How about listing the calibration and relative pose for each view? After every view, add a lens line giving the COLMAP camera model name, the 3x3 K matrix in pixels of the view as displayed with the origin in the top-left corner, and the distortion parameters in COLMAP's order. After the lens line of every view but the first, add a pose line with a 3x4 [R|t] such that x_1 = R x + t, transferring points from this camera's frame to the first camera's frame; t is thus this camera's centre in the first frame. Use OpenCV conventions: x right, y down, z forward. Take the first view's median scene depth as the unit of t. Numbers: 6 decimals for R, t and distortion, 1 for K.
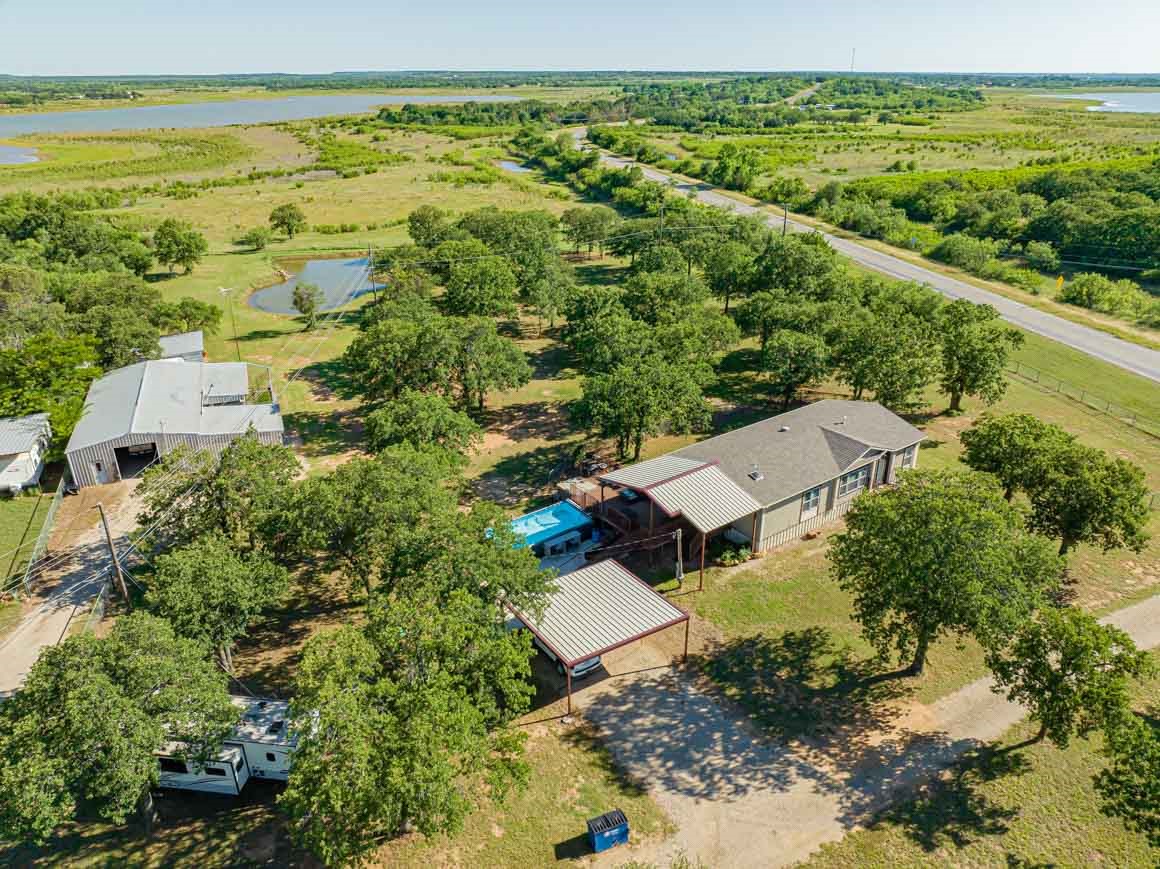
lens RADIAL K [[804.5, 0, 580.0], [0, 804.5, 434.5], [0, 0, 1]] dist [-0.043307, 0.008259]
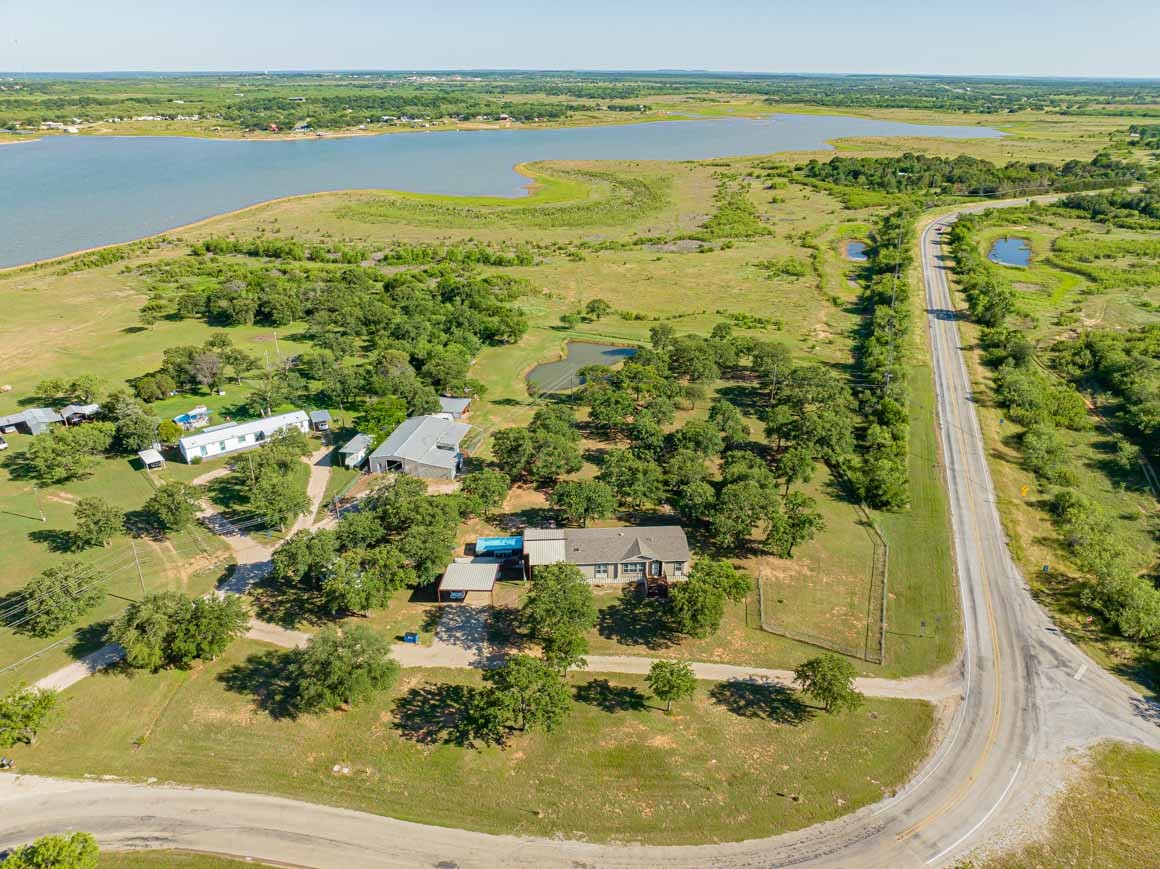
lens RADIAL K [[804.5, 0, 580.0], [0, 804.5, 434.5], [0, 0, 1]] dist [-0.043307, 0.008259]
pose [[0.840148, 0.224739, -0.493604, 1.173314], [-0.226388, 0.972345, 0.057383, -0.361425], [0.492849, 0.063536, 0.867792, -0.863915]]
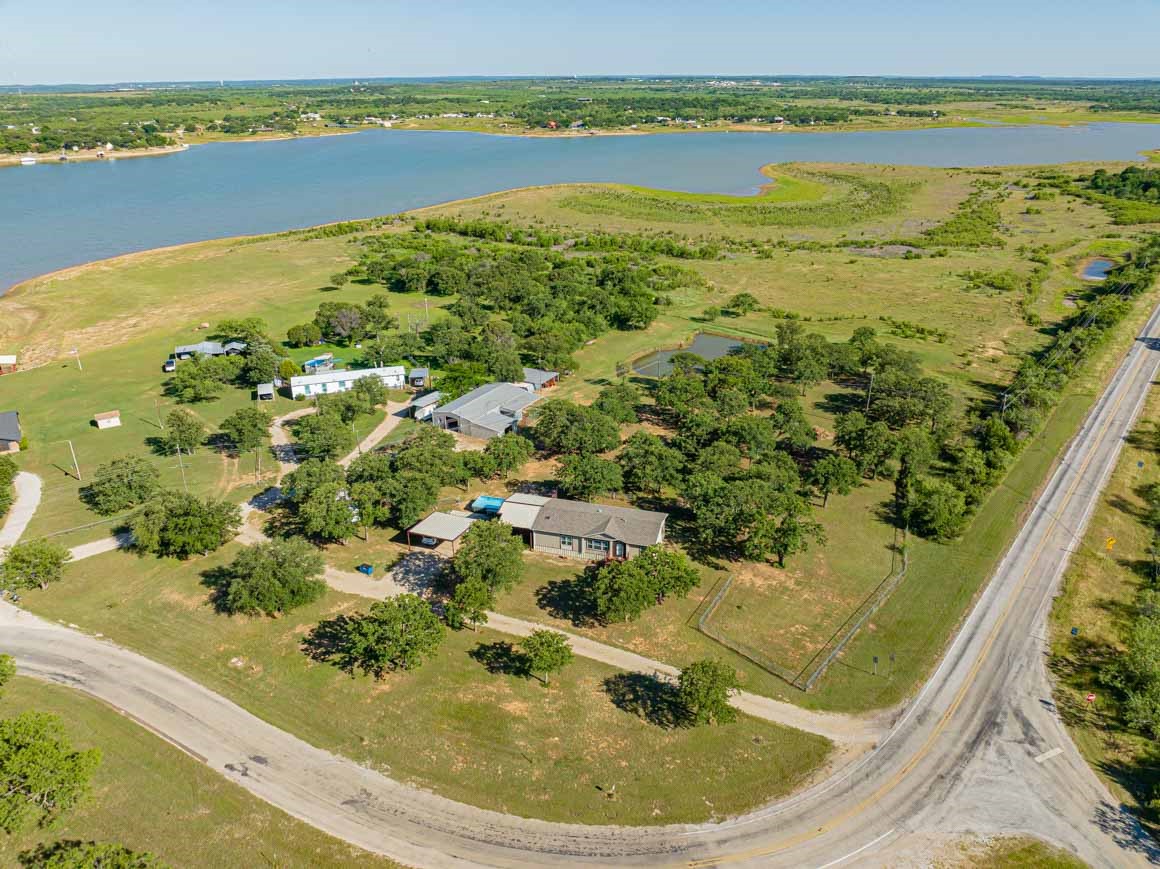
lens RADIAL K [[804.5, 0, 580.0], [0, 804.5, 434.5], [0, 0, 1]] dist [-0.043307, 0.008259]
pose [[0.611247, 0.317661, -0.724892, 1.689005], [-0.321455, 0.936611, 0.139381, -0.465903], [0.723217, 0.147824, 0.674615, -0.412060]]
